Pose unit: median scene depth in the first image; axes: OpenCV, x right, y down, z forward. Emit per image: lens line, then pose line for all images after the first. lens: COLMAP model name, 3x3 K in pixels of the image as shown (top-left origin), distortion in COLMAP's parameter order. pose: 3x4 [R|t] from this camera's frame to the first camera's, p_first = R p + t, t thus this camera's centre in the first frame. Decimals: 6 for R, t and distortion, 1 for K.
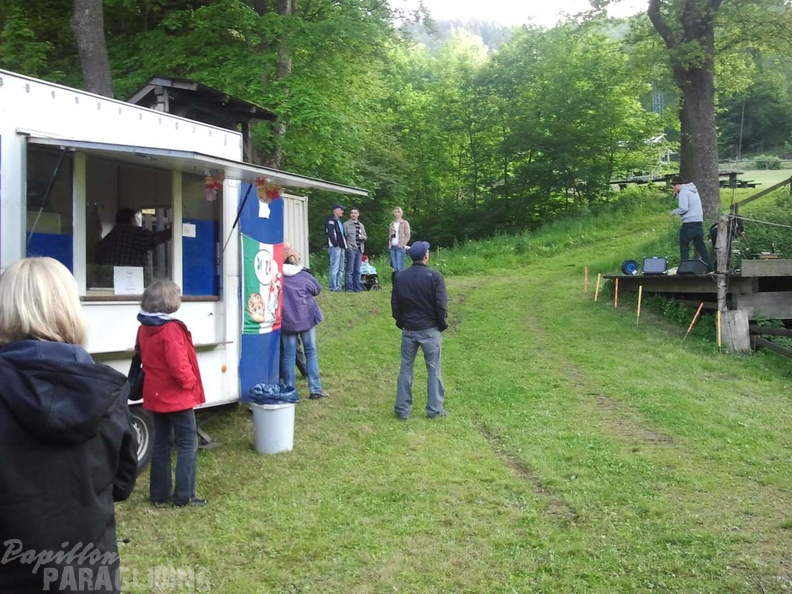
lens RADIAL K [[853.1, 0, 430.6], [0, 853.1, 297.2], [0, 0, 1]] dist [-0.002663, -0.032167]
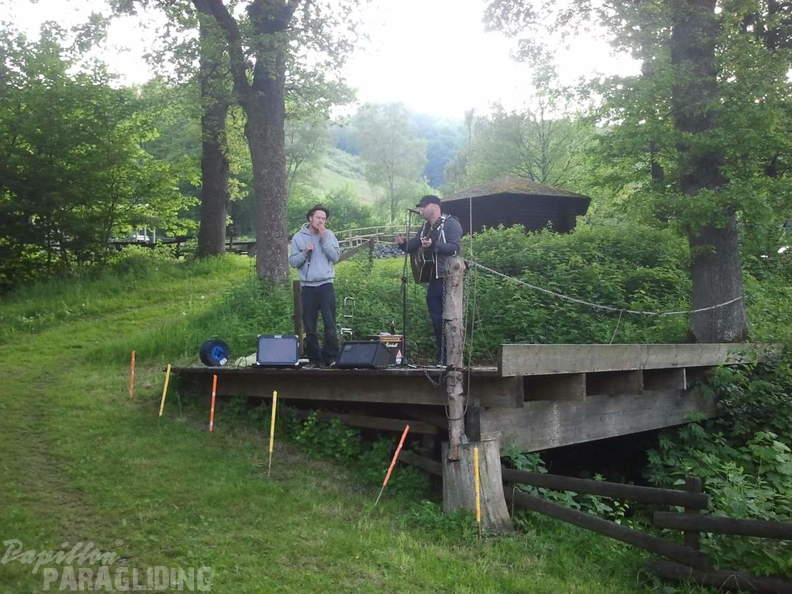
lens RADIAL K [[853.1, 0, 430.6], [0, 853.1, 297.2], [0, 0, 1]] dist [-0.002663, -0.032167]
pose [[0.820513, 0.047303, 0.569668, 0.018506], [0.007095, 0.995651, -0.092895, -0.013234], [-0.571584, 0.080263, 0.816608, 0.327703]]
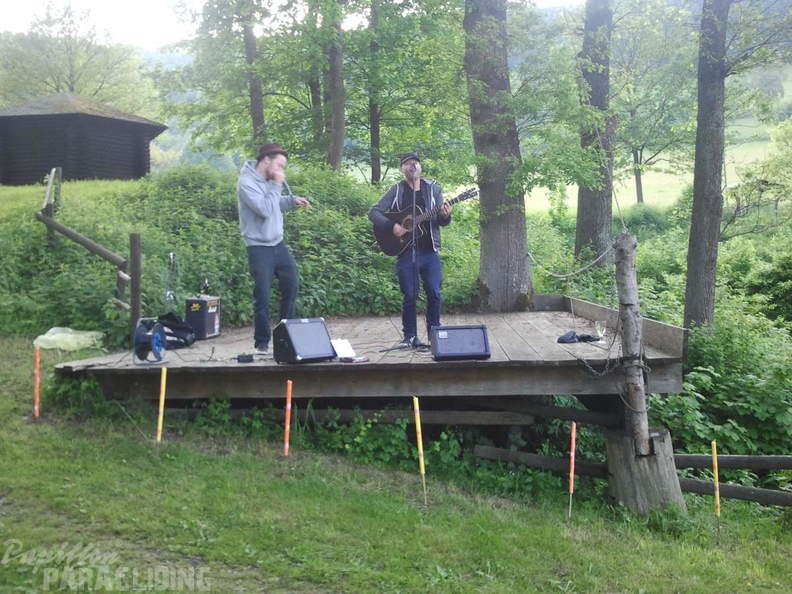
lens RADIAL K [[853.1, 0, 430.6], [0, 853.1, 297.2], [0, 0, 1]] dist [-0.002663, -0.032167]
pose [[0.306985, -0.020696, 0.951489, -0.080603], [0.038176, 0.999227, 0.009417, -0.039191], [-0.950948, 0.033433, 0.307538, 0.537259]]
